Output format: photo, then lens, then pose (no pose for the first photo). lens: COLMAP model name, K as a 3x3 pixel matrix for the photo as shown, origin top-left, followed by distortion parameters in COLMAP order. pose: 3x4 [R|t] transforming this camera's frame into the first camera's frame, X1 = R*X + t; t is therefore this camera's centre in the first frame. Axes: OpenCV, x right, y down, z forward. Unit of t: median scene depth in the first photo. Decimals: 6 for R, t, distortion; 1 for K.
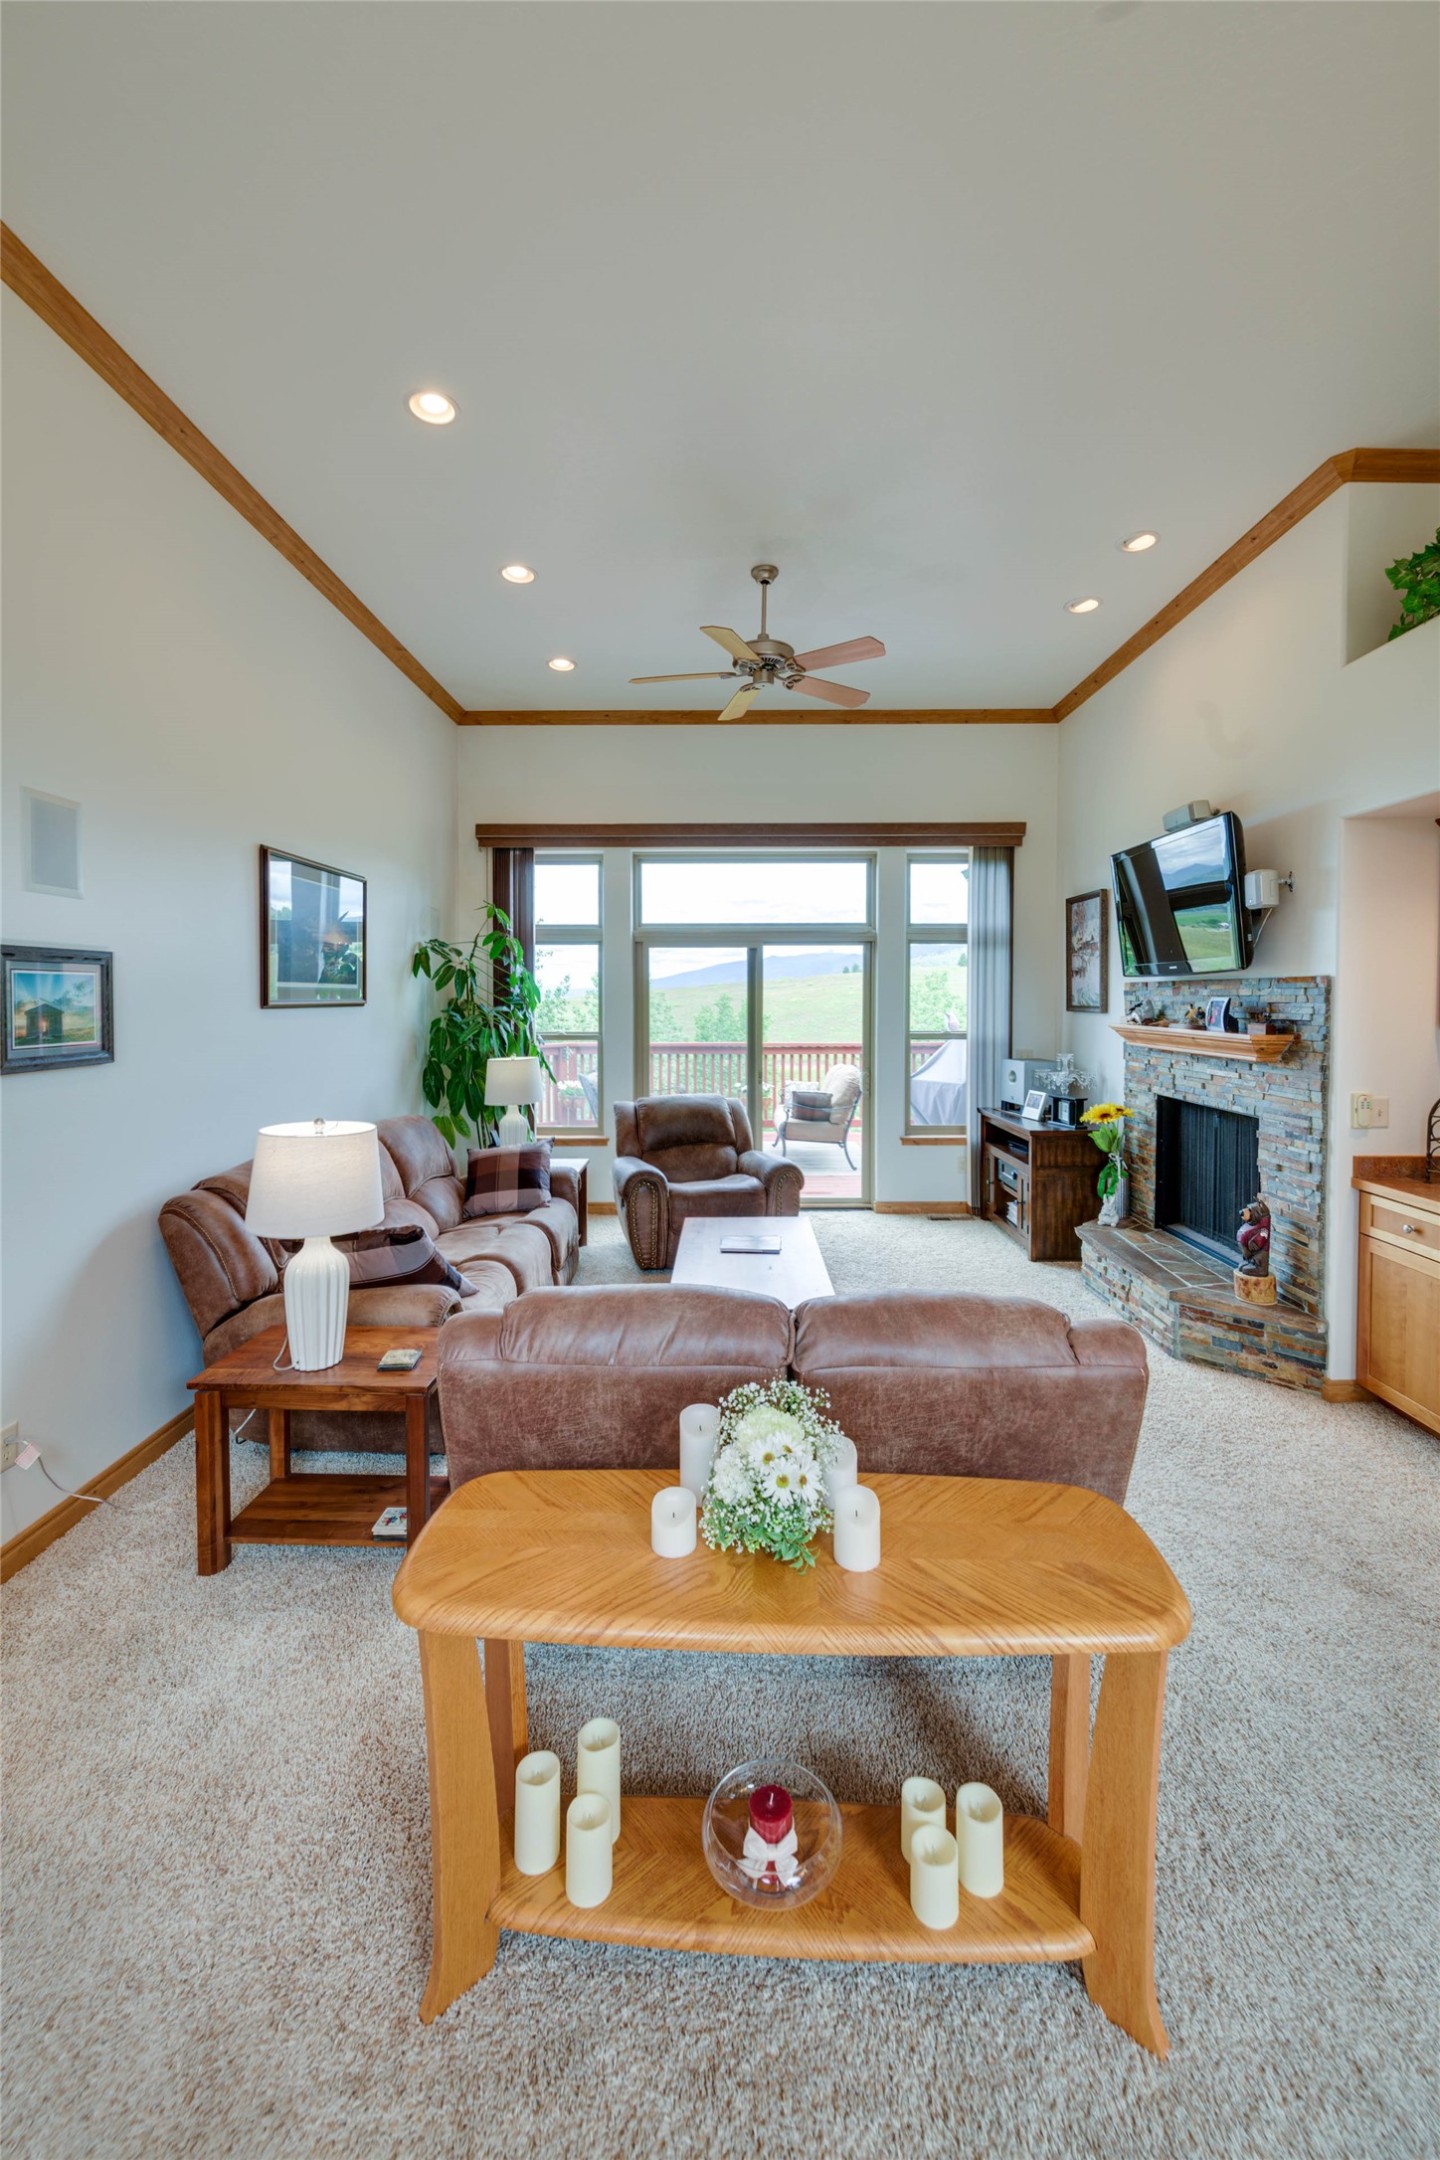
lens RADIAL K [[851.1, 0, 728.4], [0, 851.1, 1013.8], [0, 0, 1]] dist [-0.002404, 0.000650]
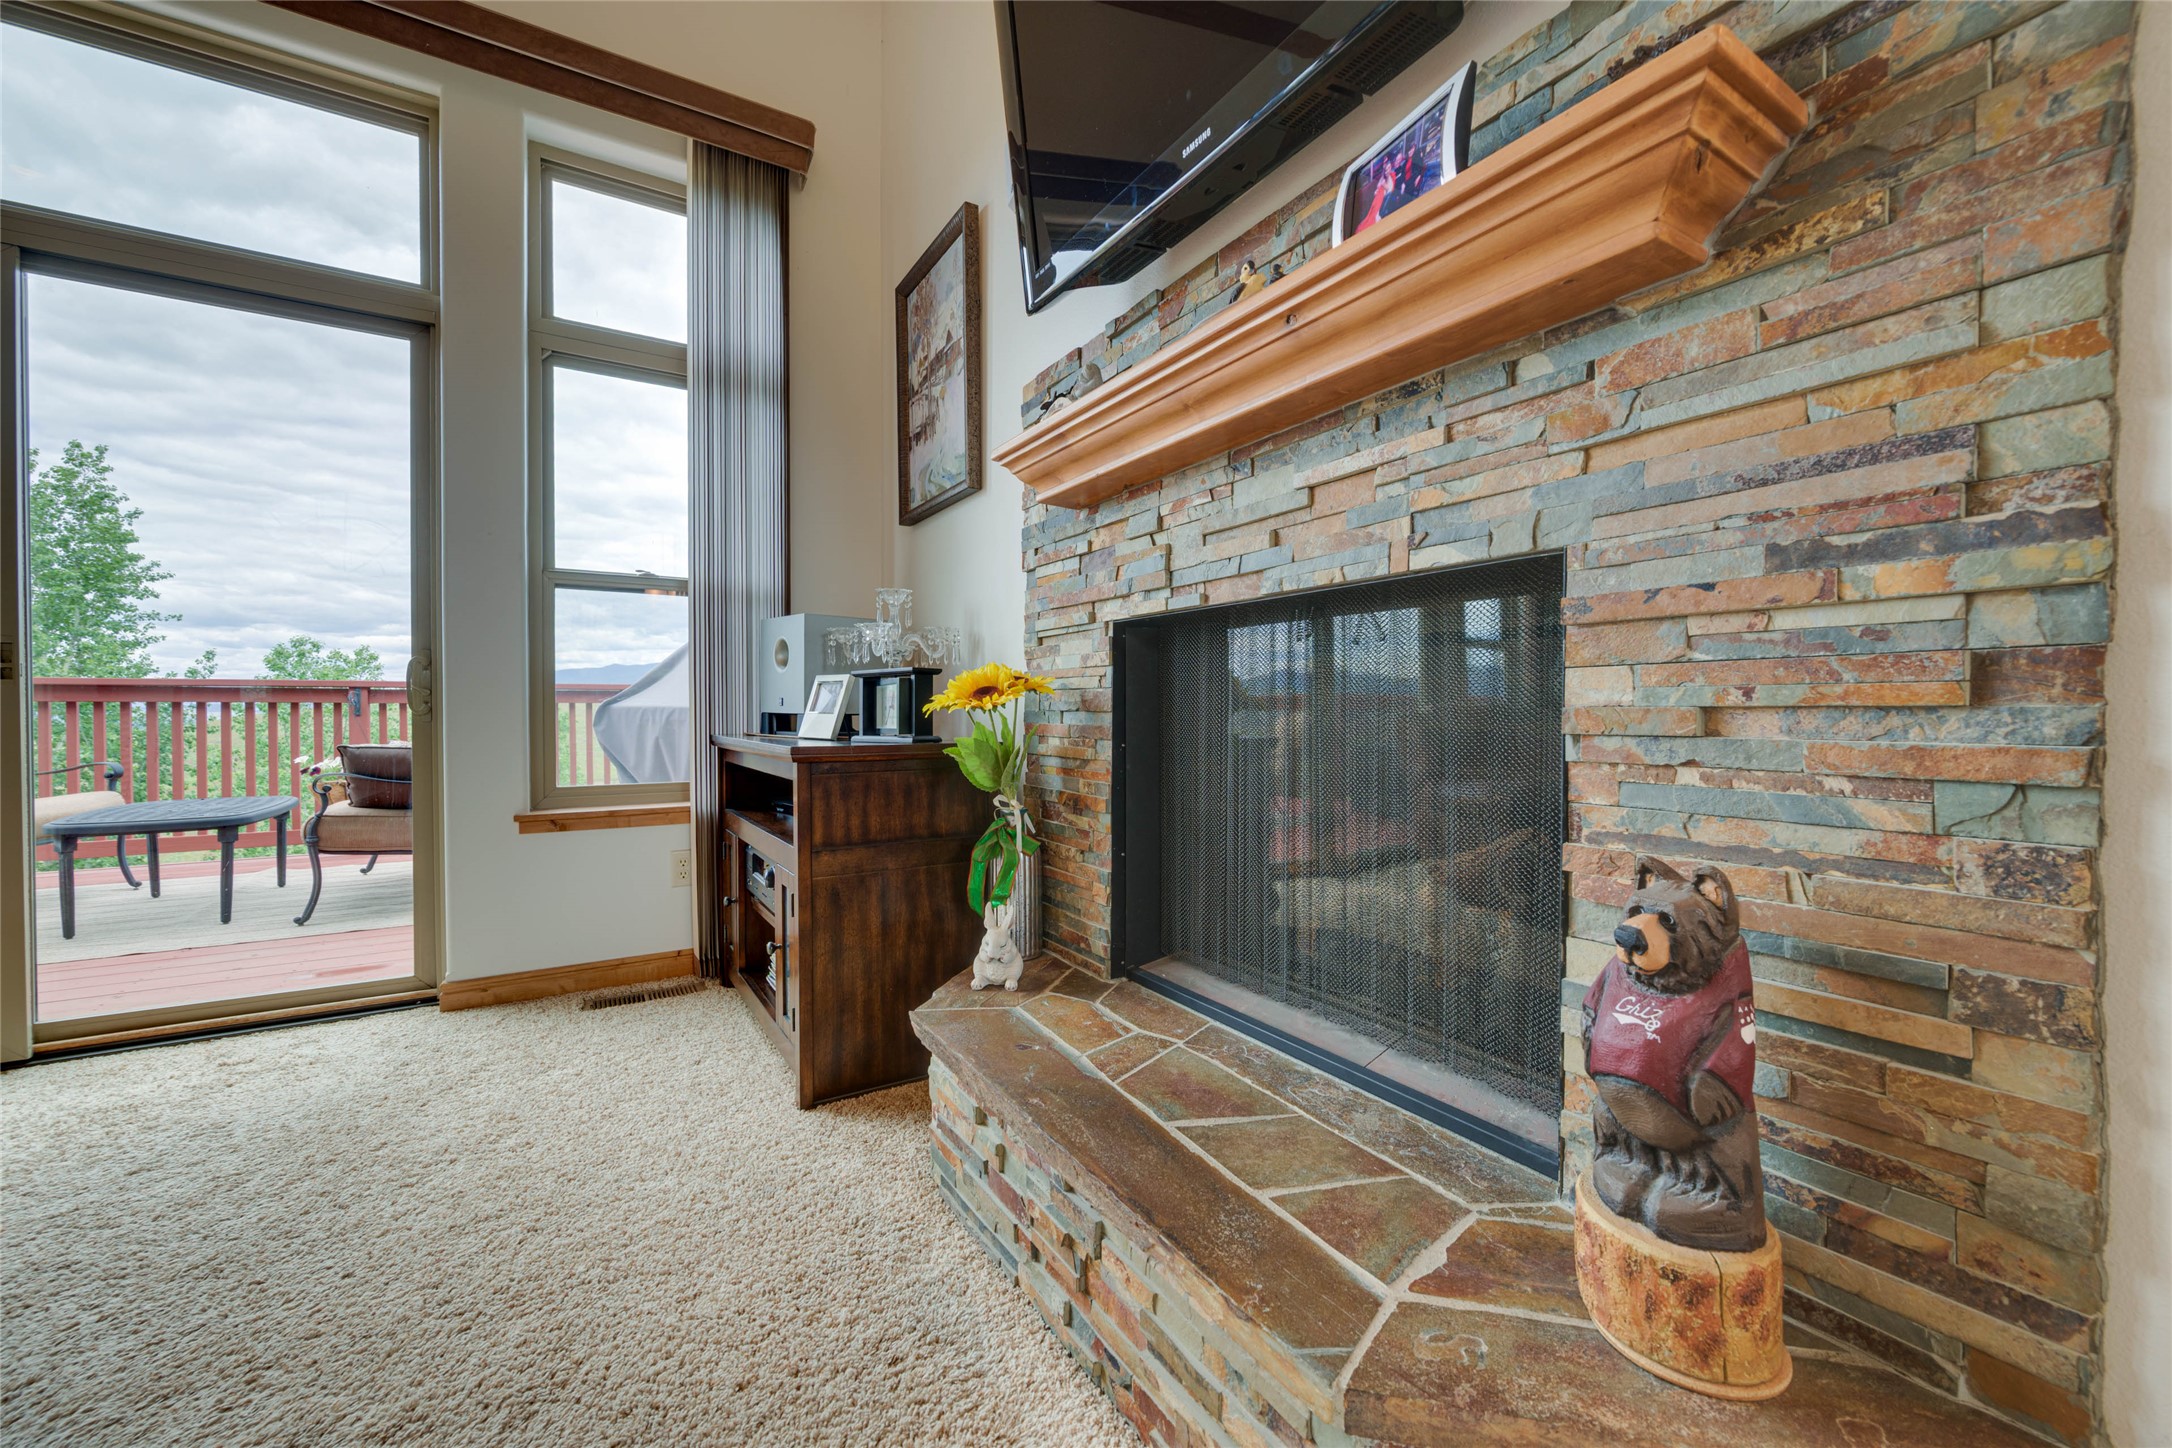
lens RADIAL K [[855.8, 0, 1080.9], [0, 855.8, 717.6], [0, 0, 1]] dist [-0.002404, 0.000650]
pose [[0.847151, -0.006313, 0.531314, 0.266108], [0.009095, 0.999955, -0.002621, 0.126355], [-0.531274, 0.007053, 0.847171, 0.630225]]
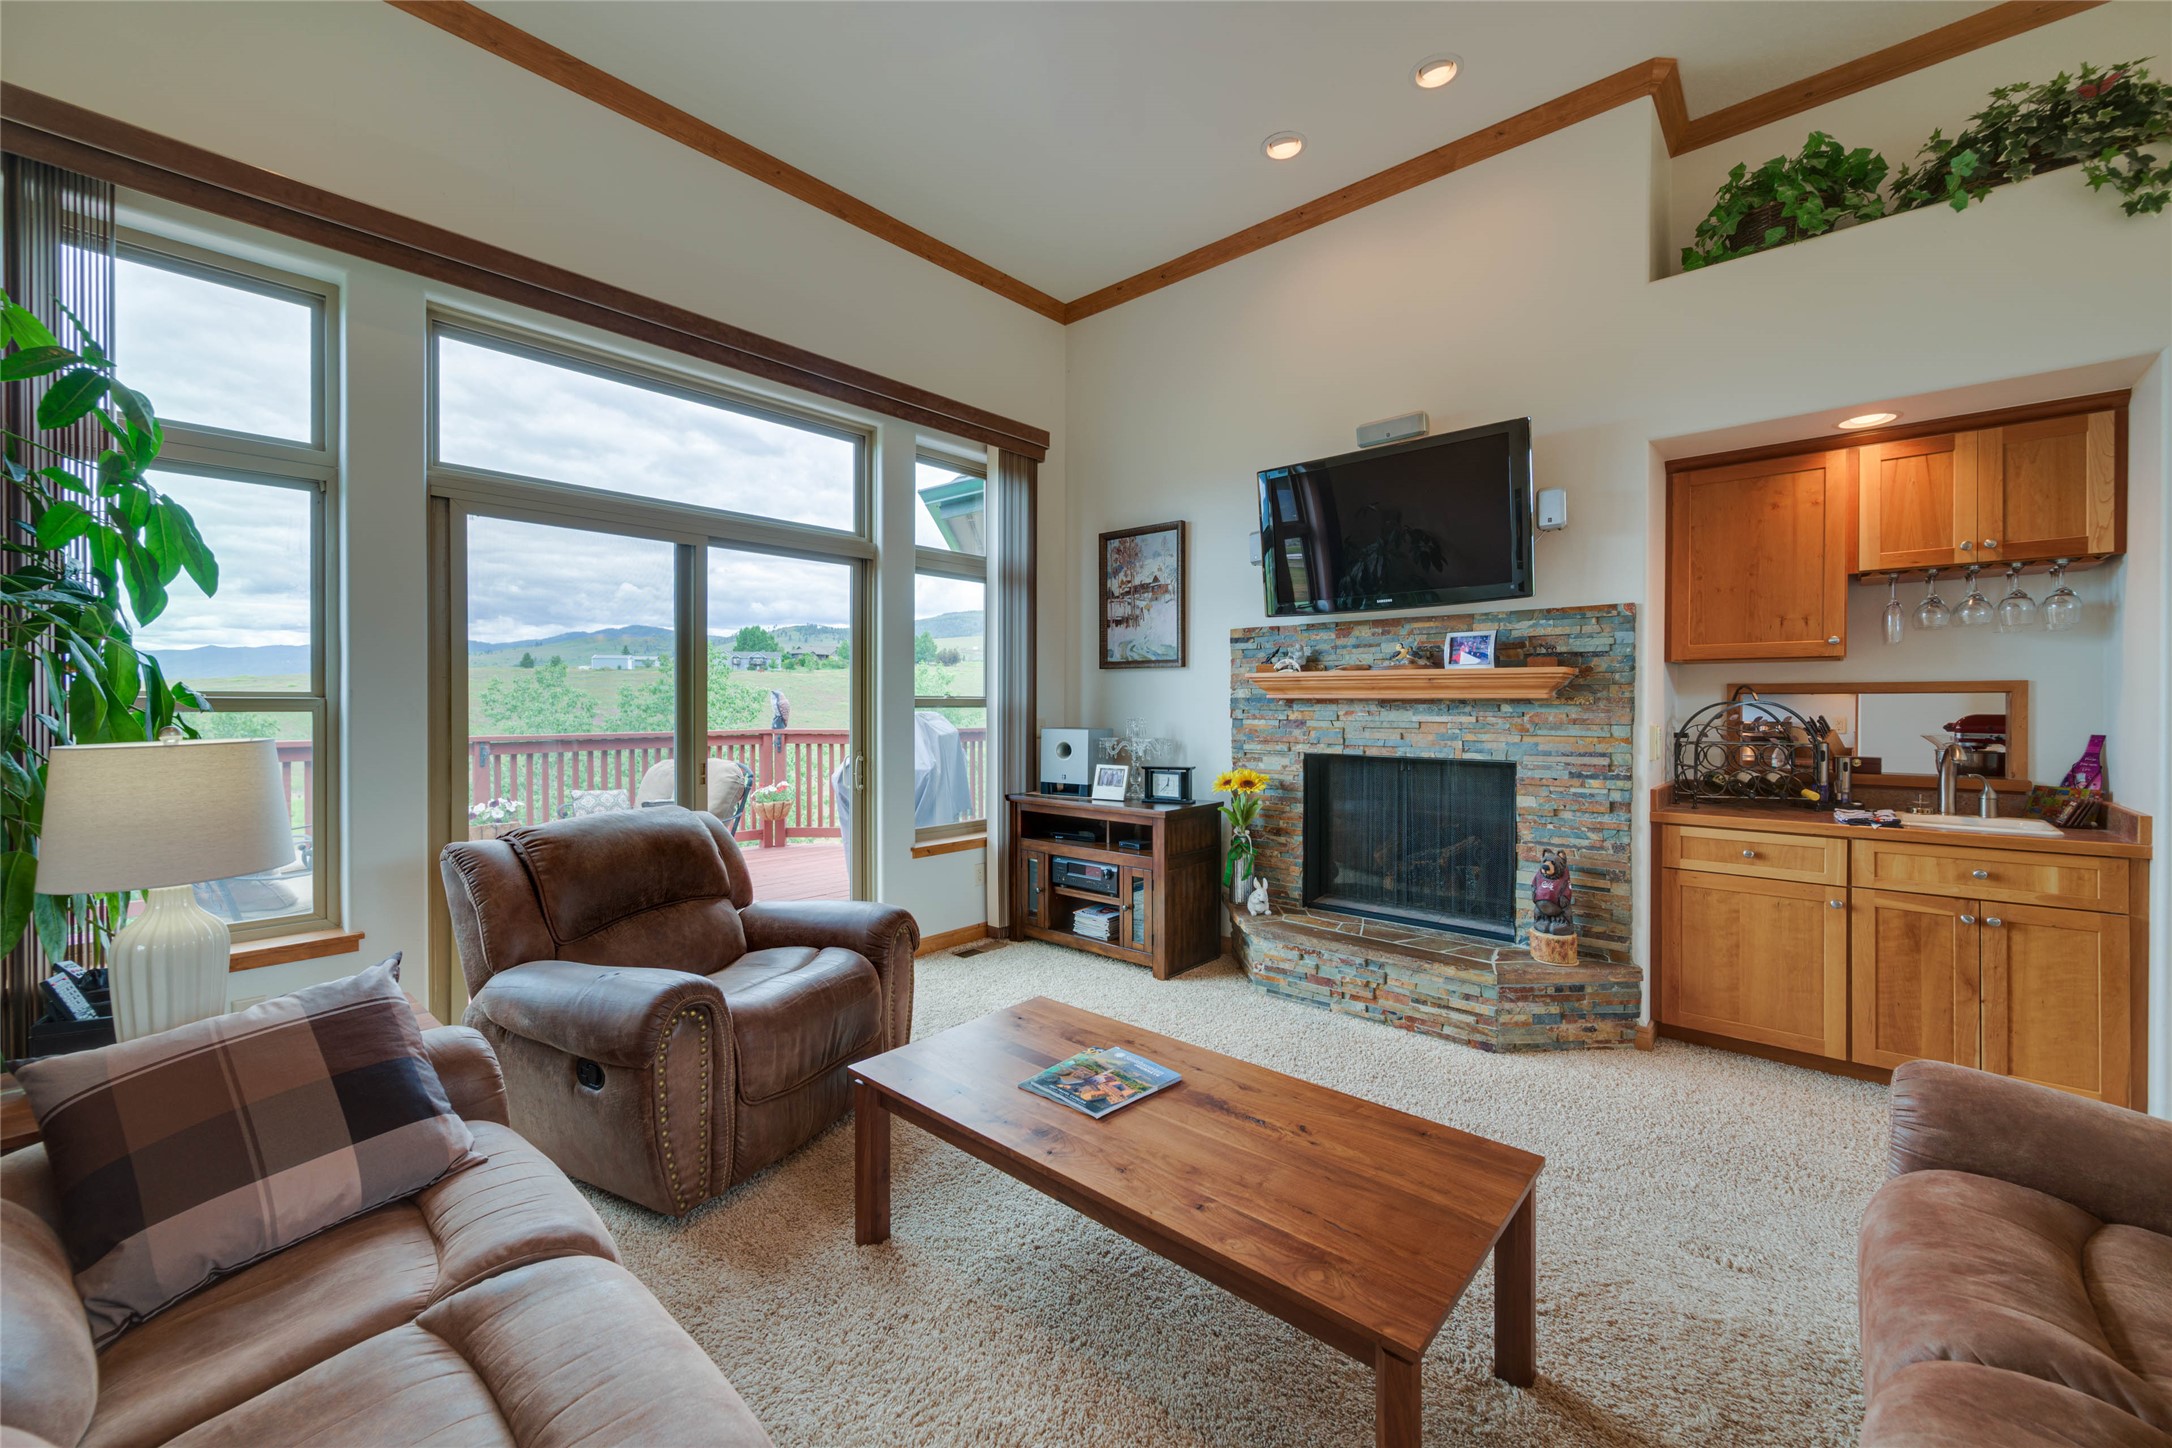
lens RADIAL K [[855.8, 0, 1078.2], [0, 855.8, 706.9], [0, 0, 1]] dist [-0.002404, 0.000650]
pose [[0.668258, -0.001383, 0.743928, -0.277567], [0.011795, 0.999892, -0.008736, 0.047734], [-0.743836, 0.014612, 0.668203, 0.538061]]
